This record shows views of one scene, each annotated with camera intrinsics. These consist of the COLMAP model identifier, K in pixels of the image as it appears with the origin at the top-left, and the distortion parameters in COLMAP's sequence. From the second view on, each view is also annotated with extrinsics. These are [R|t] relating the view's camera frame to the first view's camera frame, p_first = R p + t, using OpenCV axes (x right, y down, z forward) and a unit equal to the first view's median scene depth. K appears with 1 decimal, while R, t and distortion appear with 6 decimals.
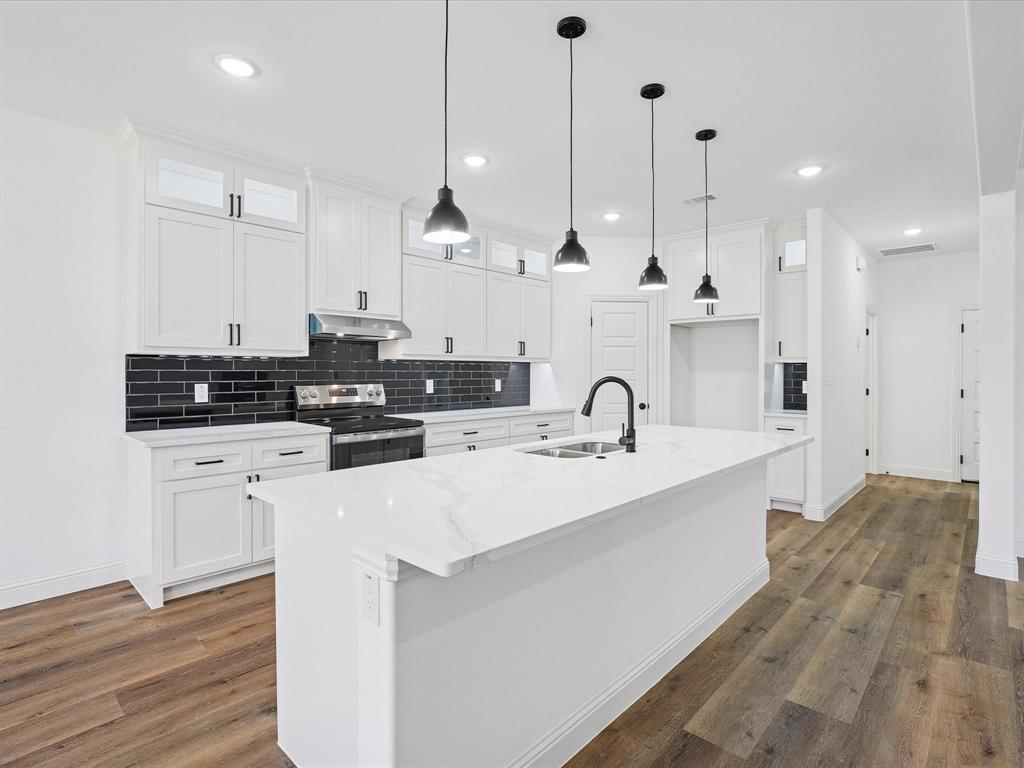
lens RADIAL K [[517.8, 0, 514.8], [0, 517.8, 377.2], [0, 0, 1]] dist [-0.025063, 0.010247]
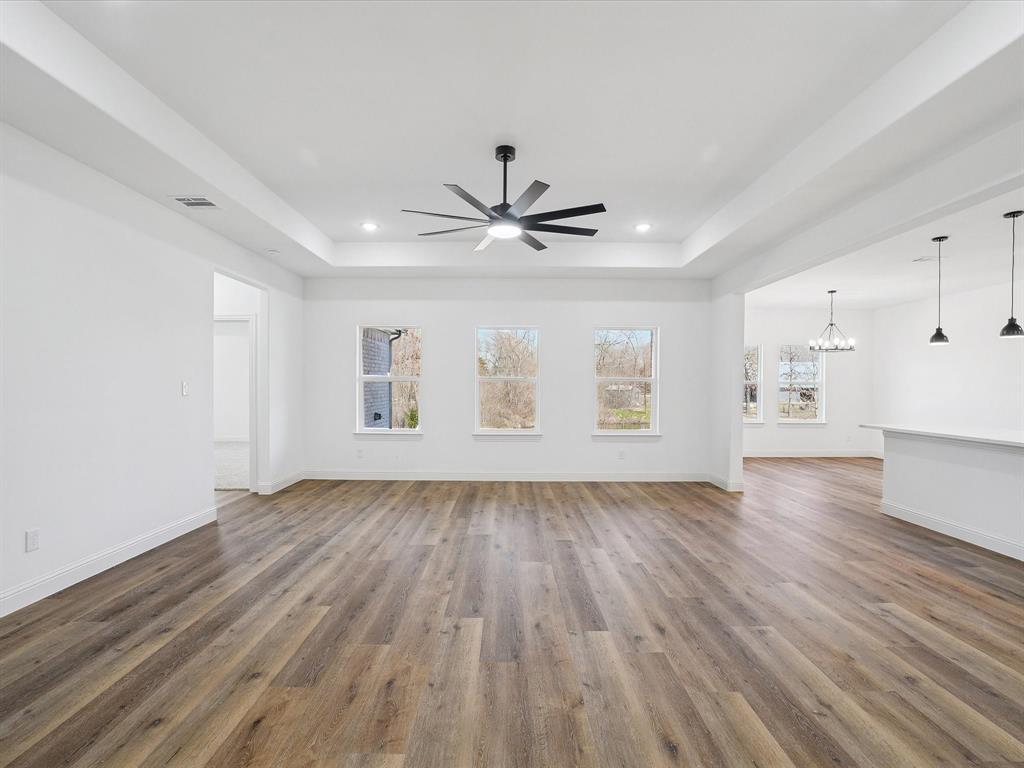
lens RADIAL K [[483.6, 0, 506.8], [0, 483.6, 390.2], [0, 0, 1]] dist [-0.039690, 0.009430]
pose [[-0.733657, 0.001171, -0.679519, 1.702320], [-0.013908, 0.999763, 0.016739, -0.002546], [0.679377, 0.021732, -0.733467, 0.619949]]
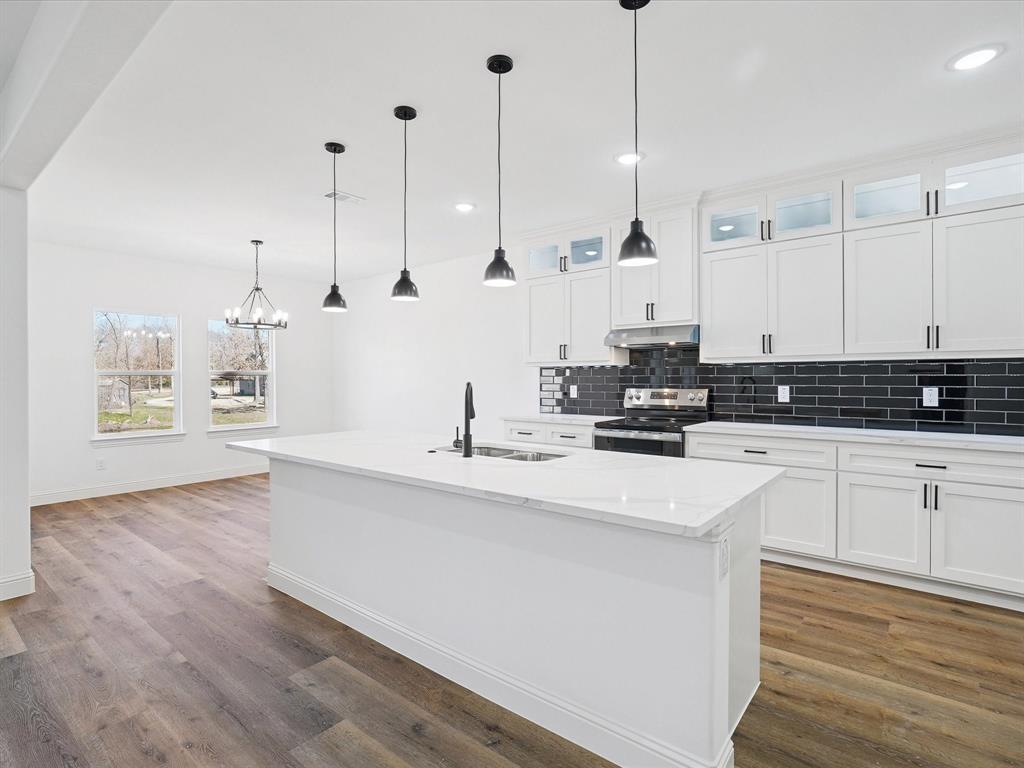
lens RADIAL K [[517.8, 0, 520.0], [0, 517.8, 382.6], [0, 0, 1]] dist [-0.025063, 0.010247]
pose [[0.080293, 0.006725, -0.996749, 0.883538], [-0.006515, 0.999959, 0.006222, -0.004051], [0.996750, 0.005994, 0.080333, 0.730802]]
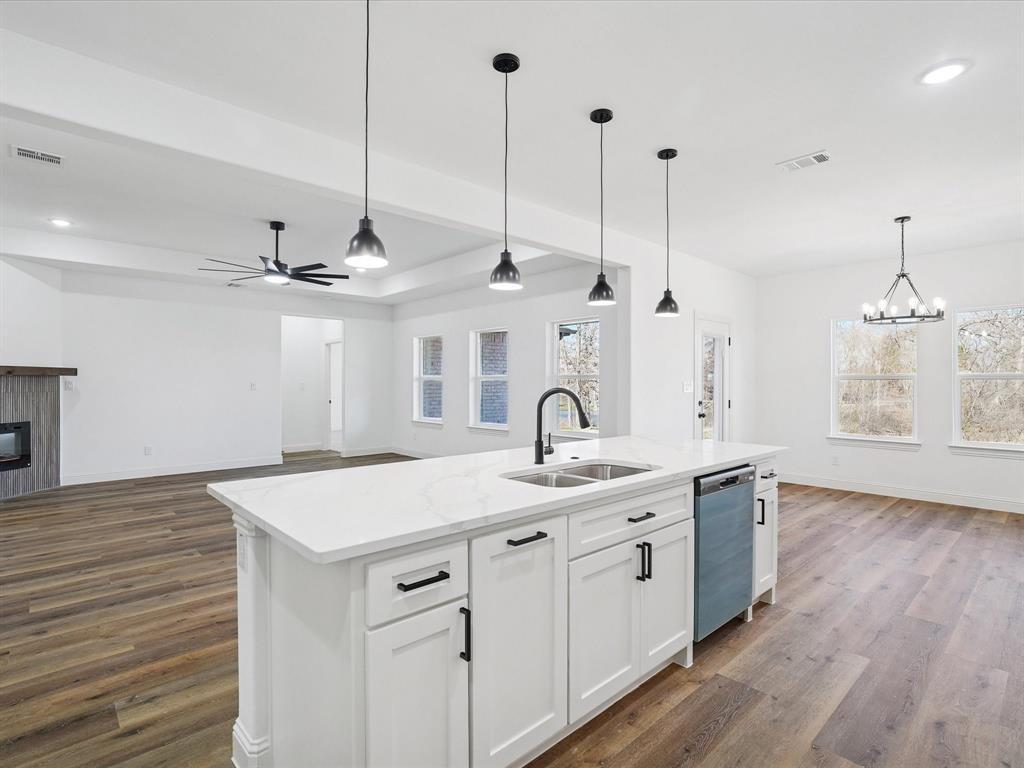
lens RADIAL K [[517.8, 0, 515.0], [0, 517.8, 383.4], [0, 0, 1]] dist [-0.025063, 0.010247]
pose [[-0.997512, -0.000646, 0.070488, 0.143887], [0.000127, 0.999940, 0.010957, -0.014043], [-0.070491, 0.010938, -0.997452, 1.422590]]
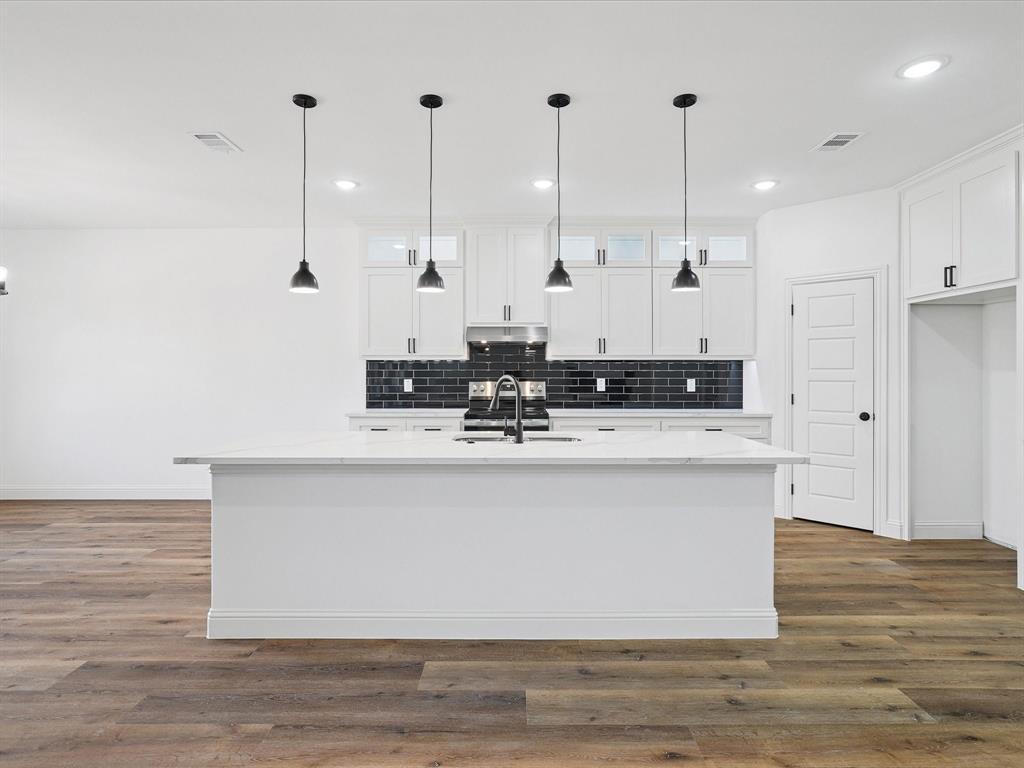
lens RADIAL K [[553.8, 0, 516.6], [0, 553.8, 372.1], [0, 0, 1]] dist [-0.011715, 0.006563]
pose [[0.685997, -0.001235, -0.727603, 0.773674], [-0.006882, 0.999943, -0.008187, 0.003175], [0.727572, 0.010624, 0.685949, 0.133200]]
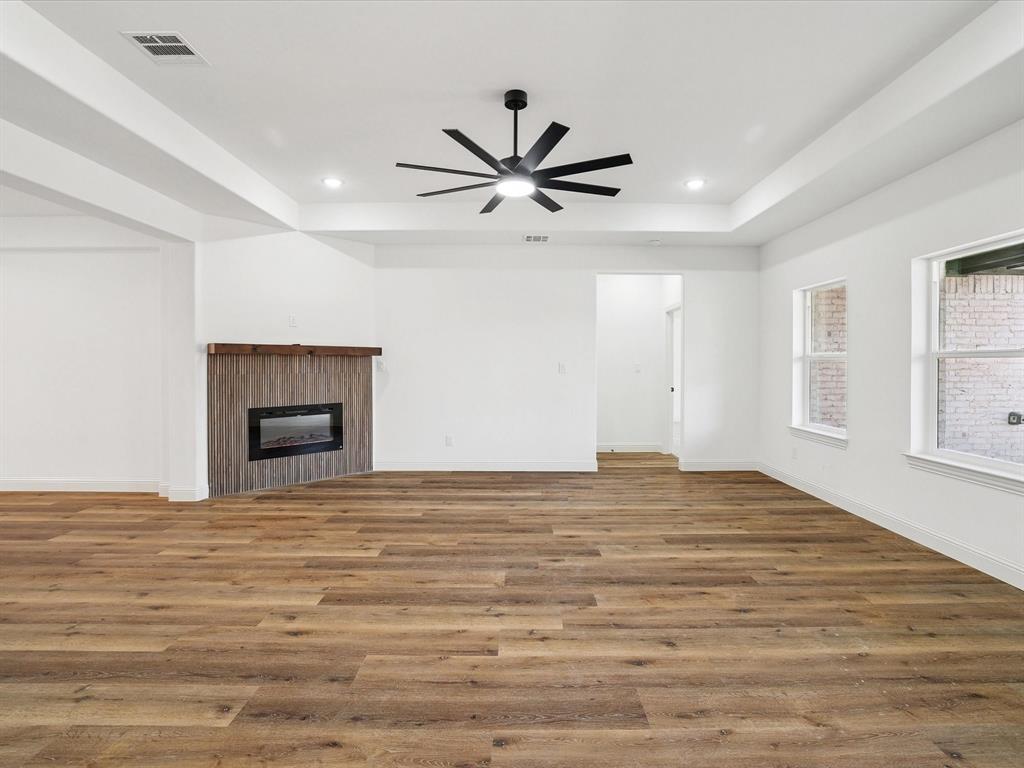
lens RADIAL K [[483.6, 0, 521.3], [0, 483.6, 379.3], [0, 0, 1]] dist [-0.039690, 0.009430]
pose [[-0.688135, -0.026426, 0.725102, 0.346253], [0.004101, 0.999179, 0.040306, -0.006479], [-0.725571, 0.030710, -0.687461, 0.468902]]
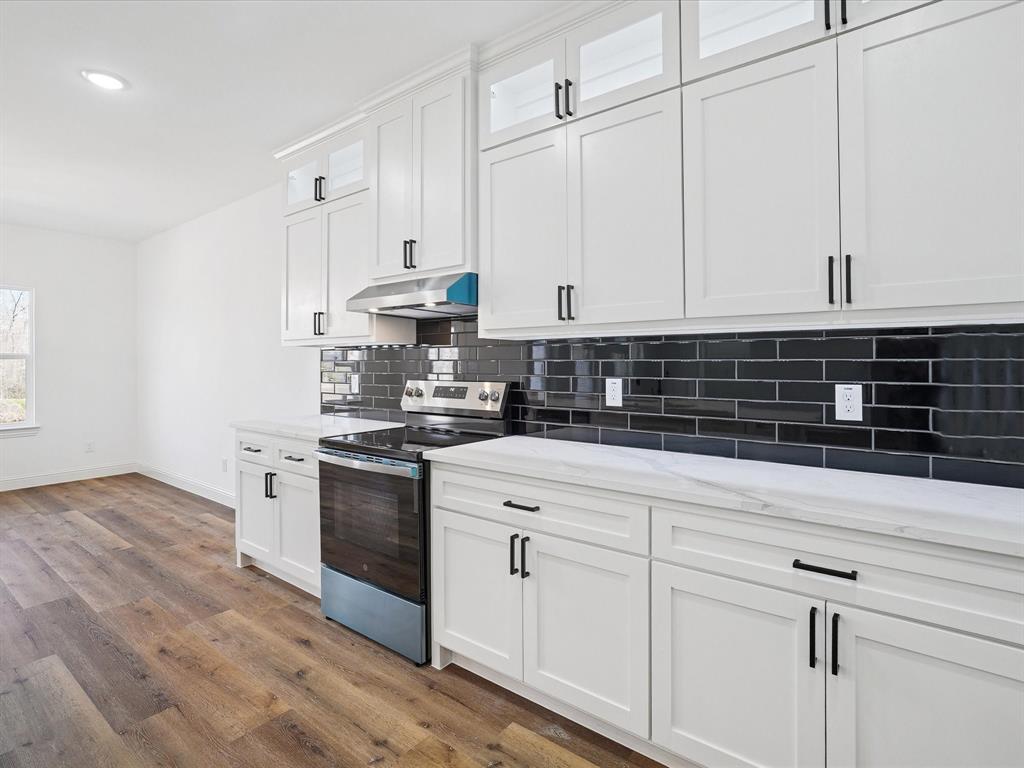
lens RADIAL K [[517.8, 0, 526.8], [0, 517.8, 359.7], [0, 0, 1]] dist [-0.025063, 0.010247]
pose [[0.103580, -0.004194, -0.994612, 0.429893], [-0.006125, 0.999969, -0.004855, -0.013400], [0.994602, 0.006595, 0.103552, 1.237422]]
